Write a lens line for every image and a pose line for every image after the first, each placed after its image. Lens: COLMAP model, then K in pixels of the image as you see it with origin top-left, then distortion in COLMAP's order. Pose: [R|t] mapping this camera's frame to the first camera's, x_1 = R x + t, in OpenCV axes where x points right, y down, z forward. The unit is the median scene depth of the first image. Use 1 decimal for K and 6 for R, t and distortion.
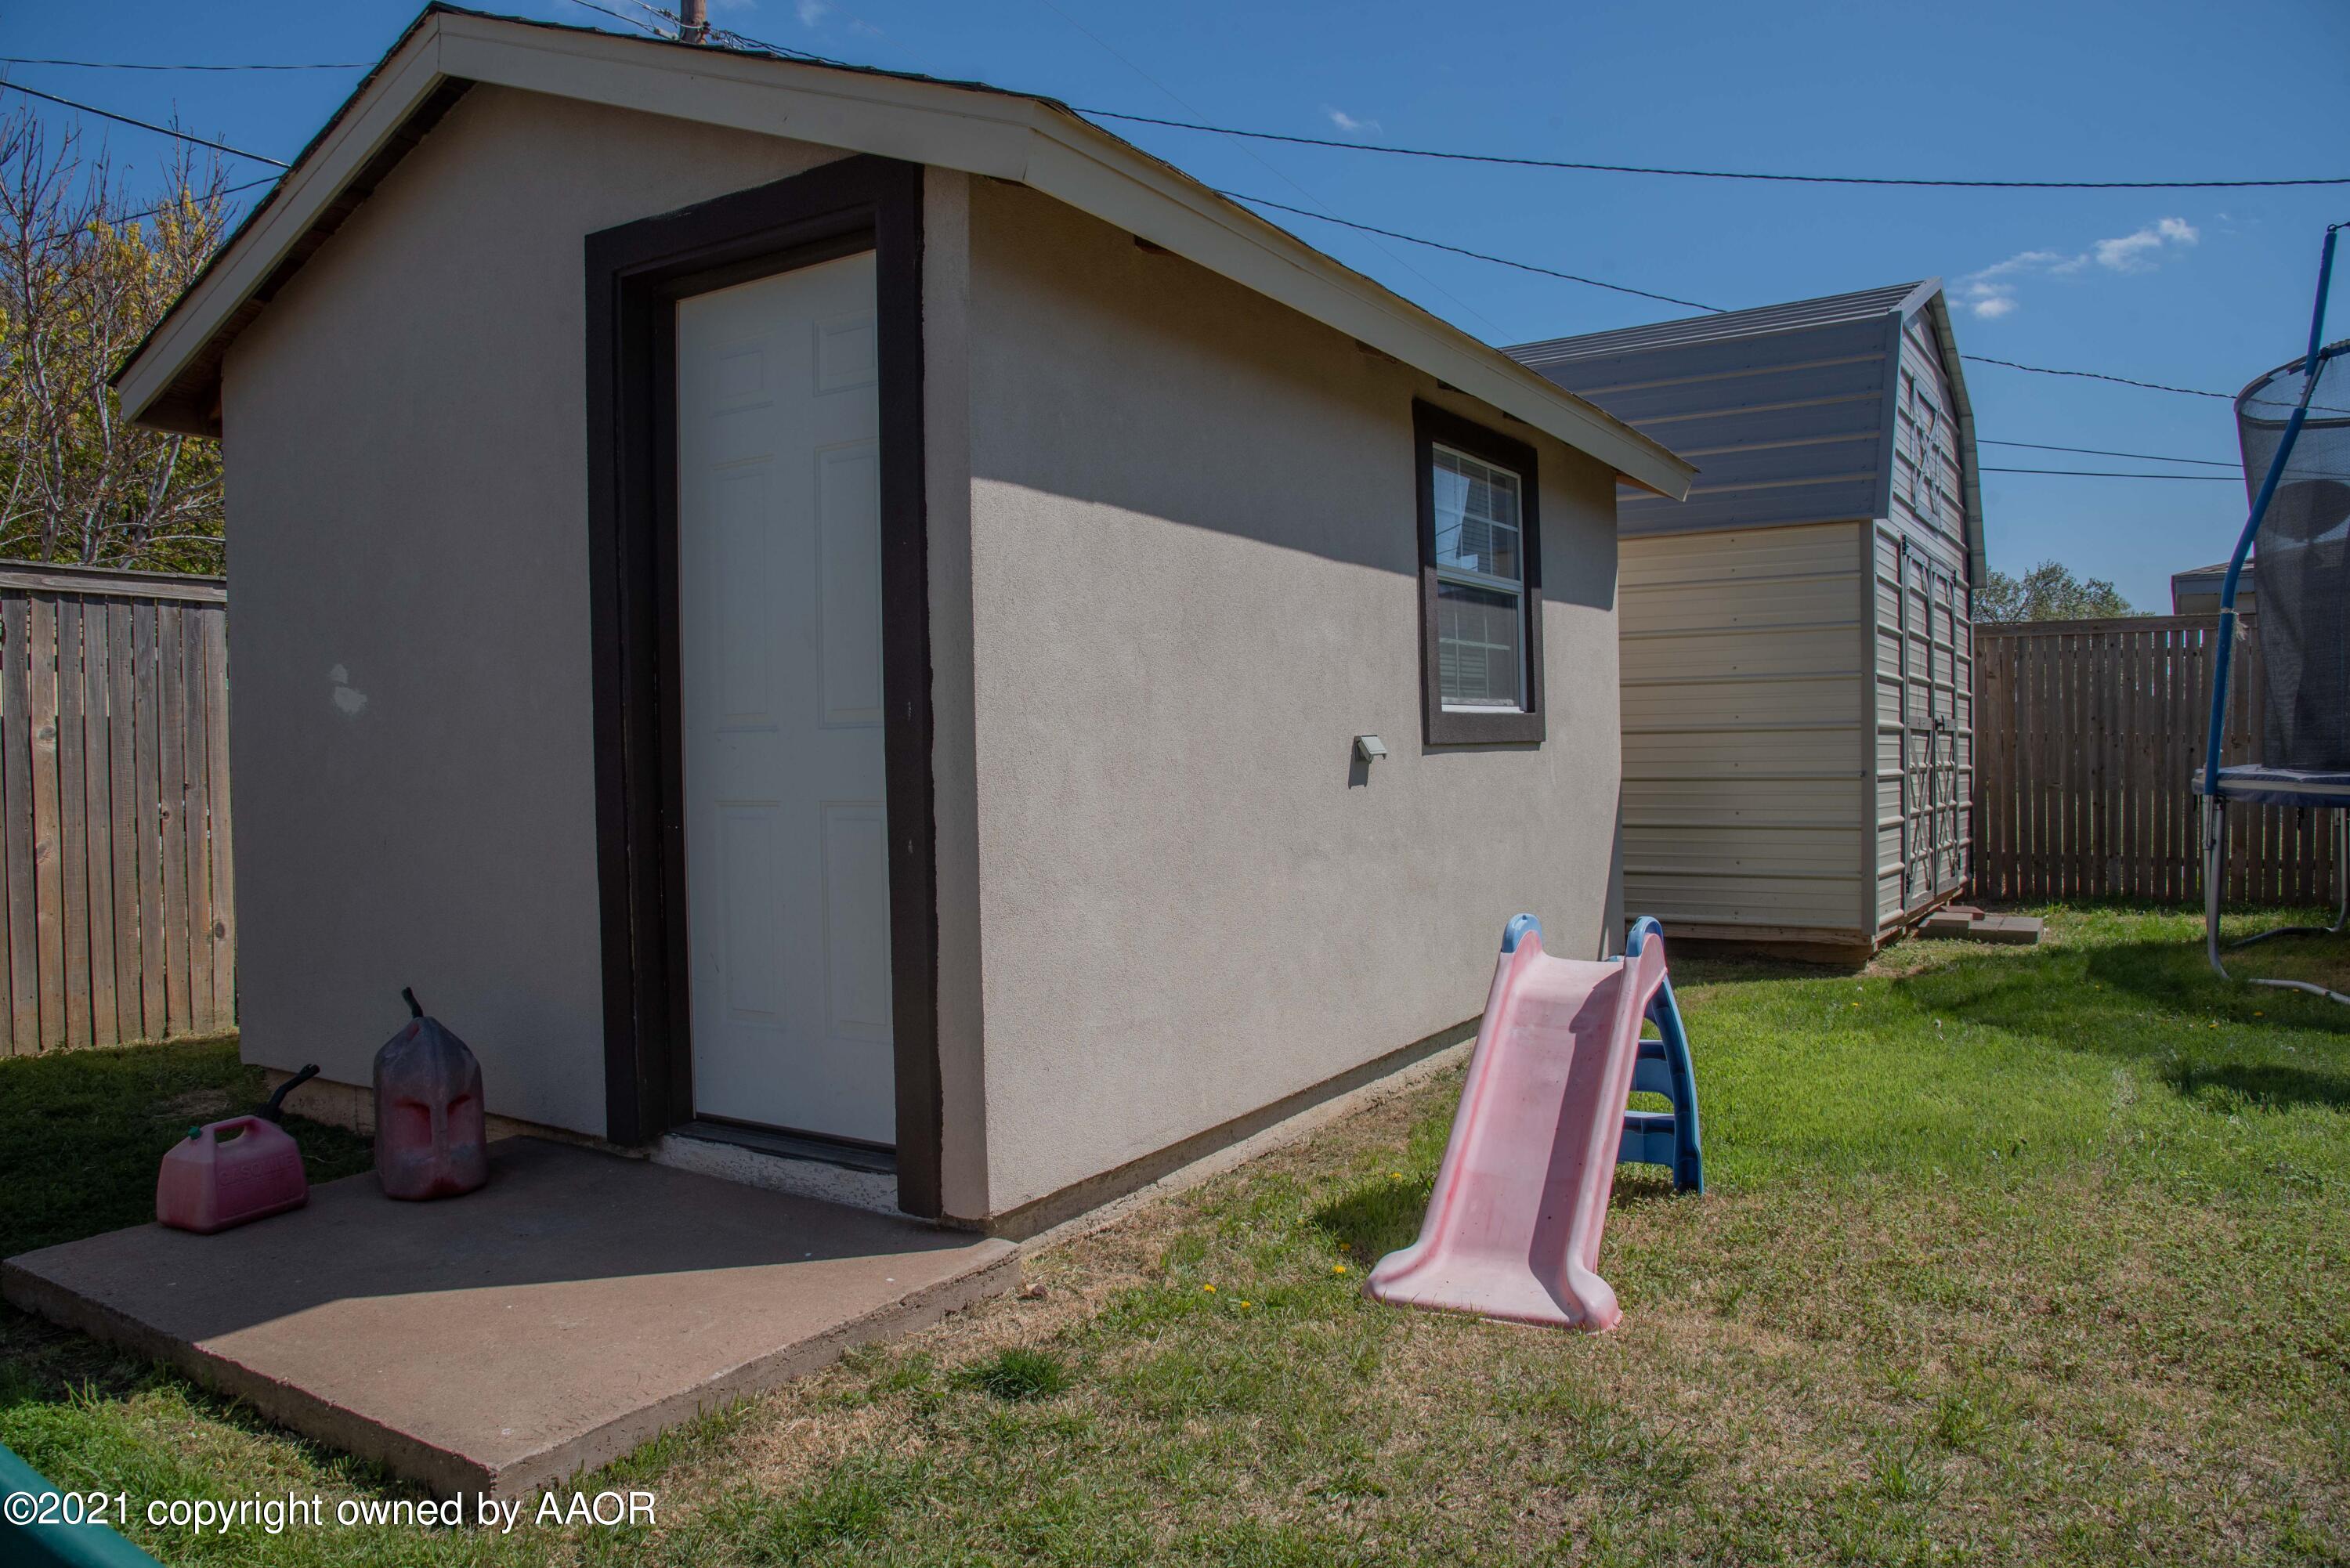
lens RADIAL K [[1606.0, 0, 1175.0], [0, 1606.0, 796.8], [0, 0, 1]] dist [-0.116577, 0.071788]
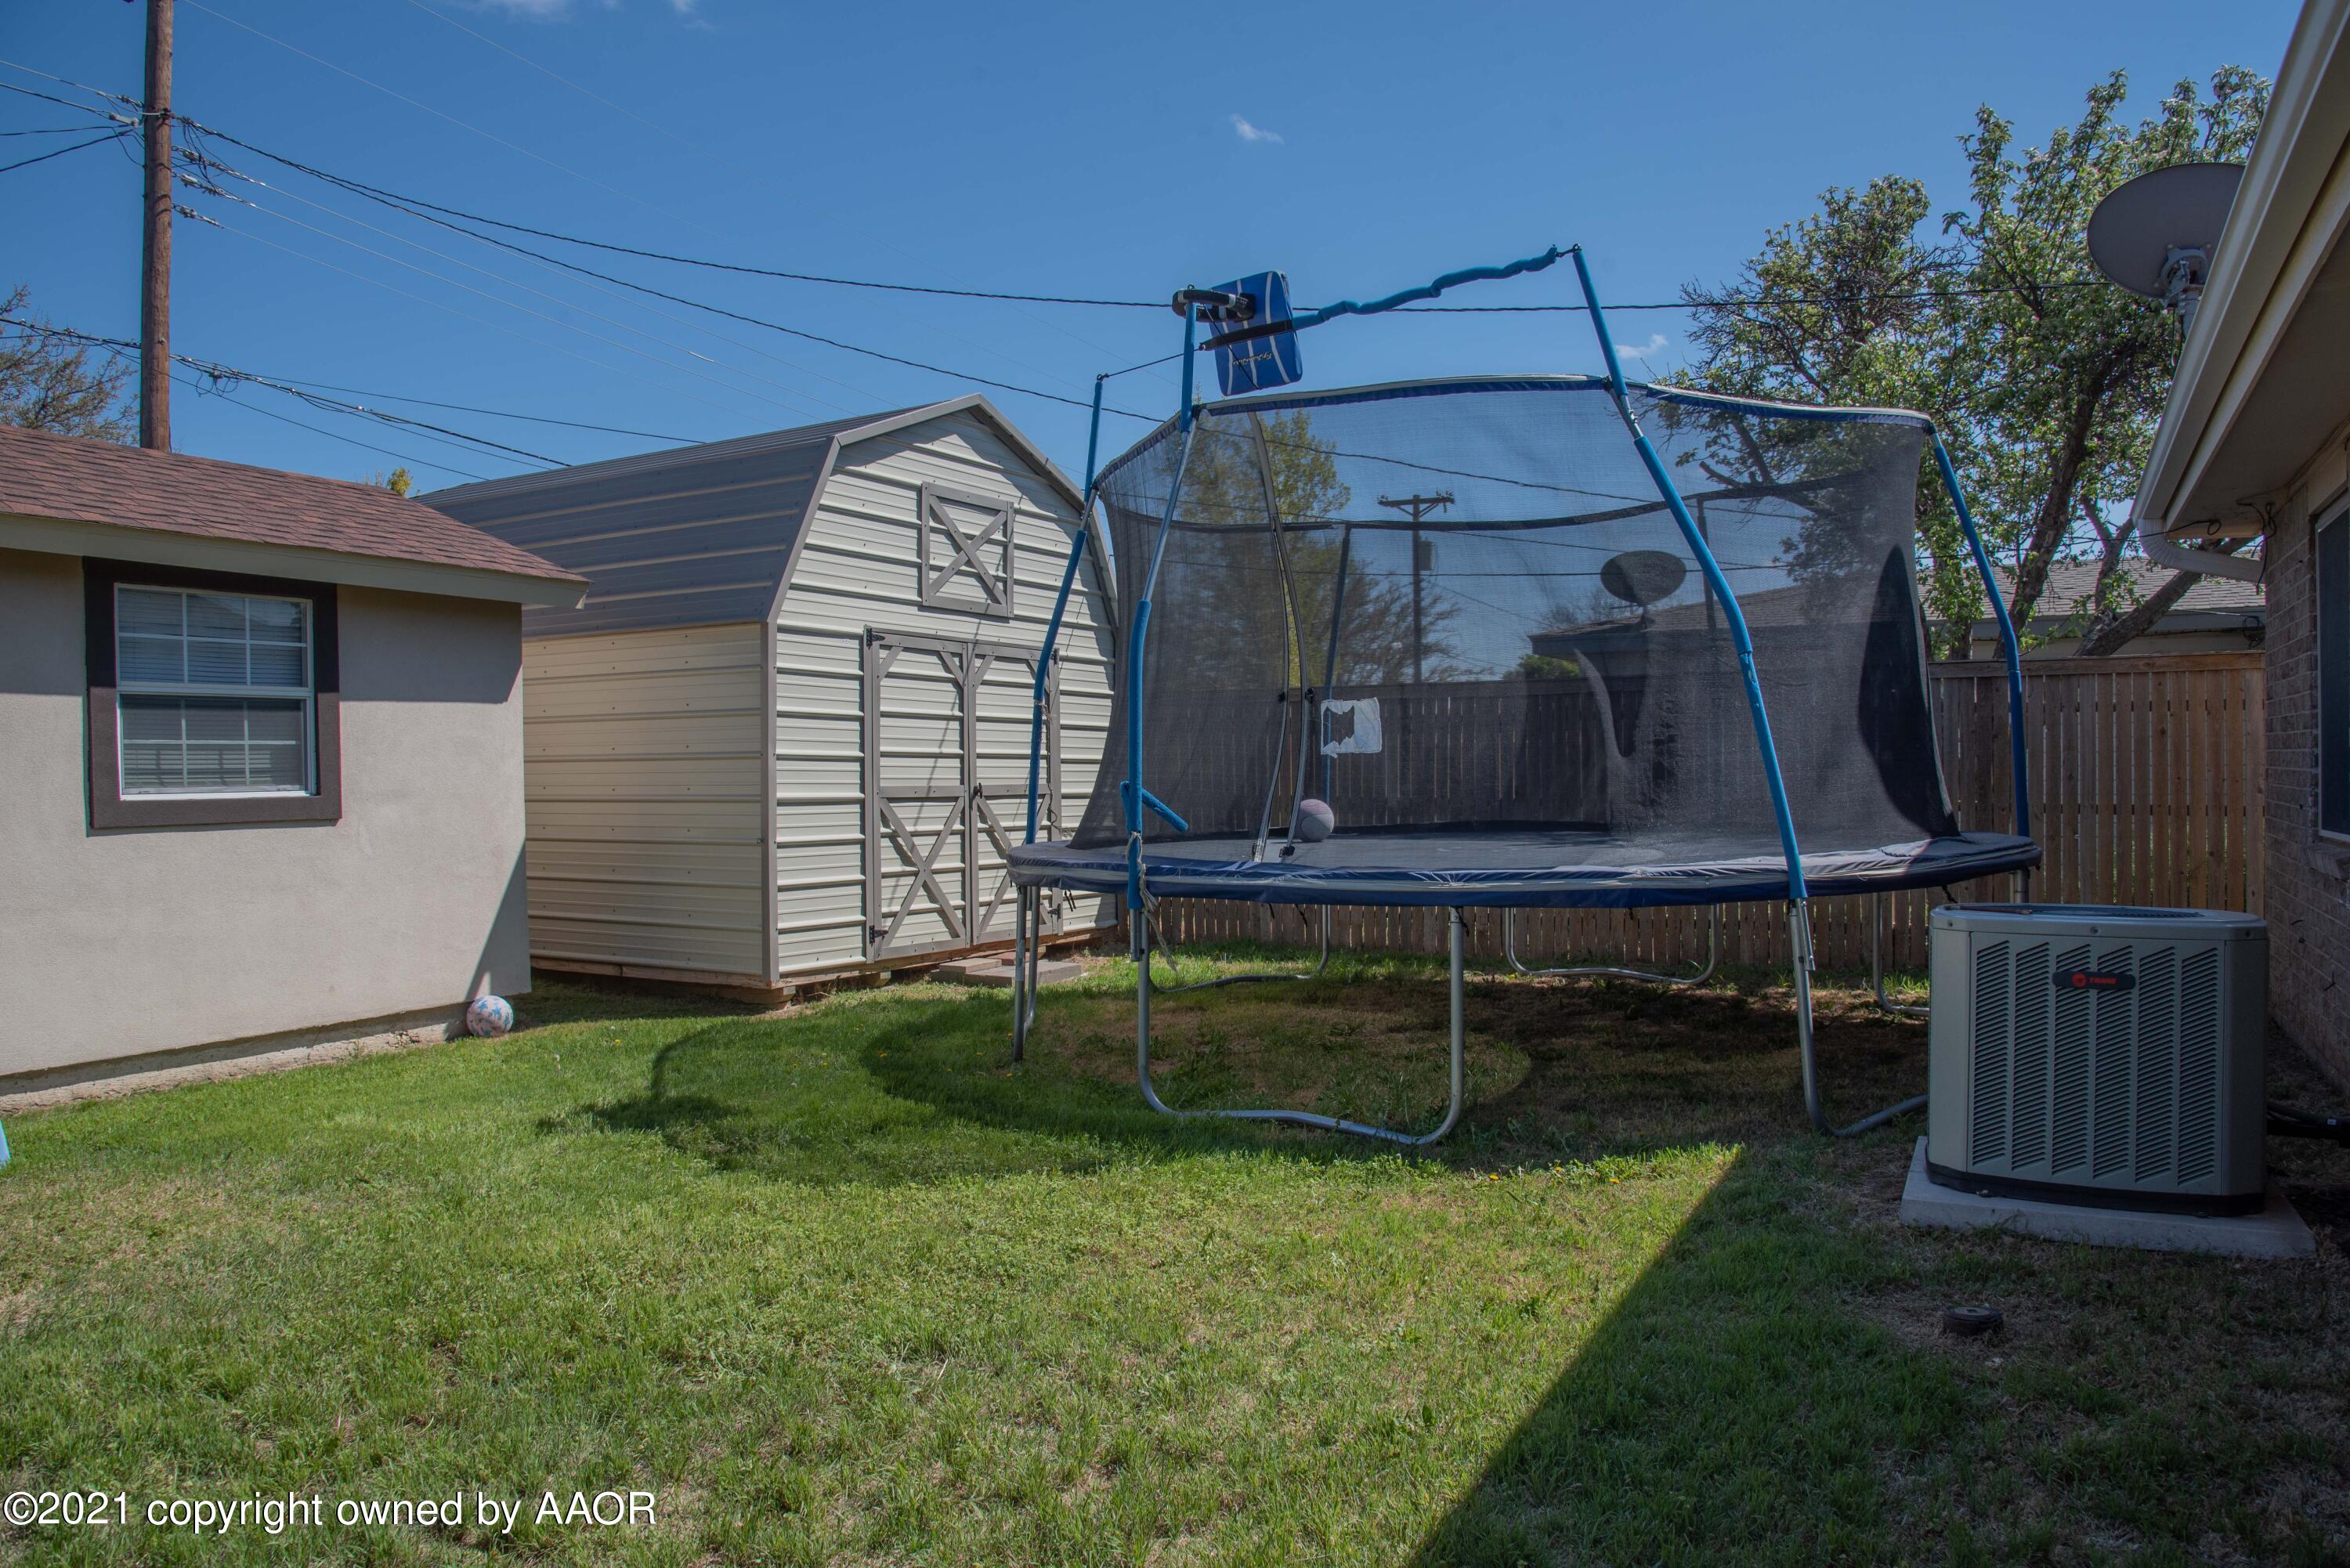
lens RADIAL K [[1606.0, 0, 1175.0], [0, 1606.0, 796.8], [0, 0, 1]] dist [-0.116577, 0.071788]
pose [[0.998940, 0.014388, 0.043720, 0.723303], [-0.014197, 0.999888, -0.004684, -0.049072], [-0.043783, 0.004058, 0.999033, -0.190042]]
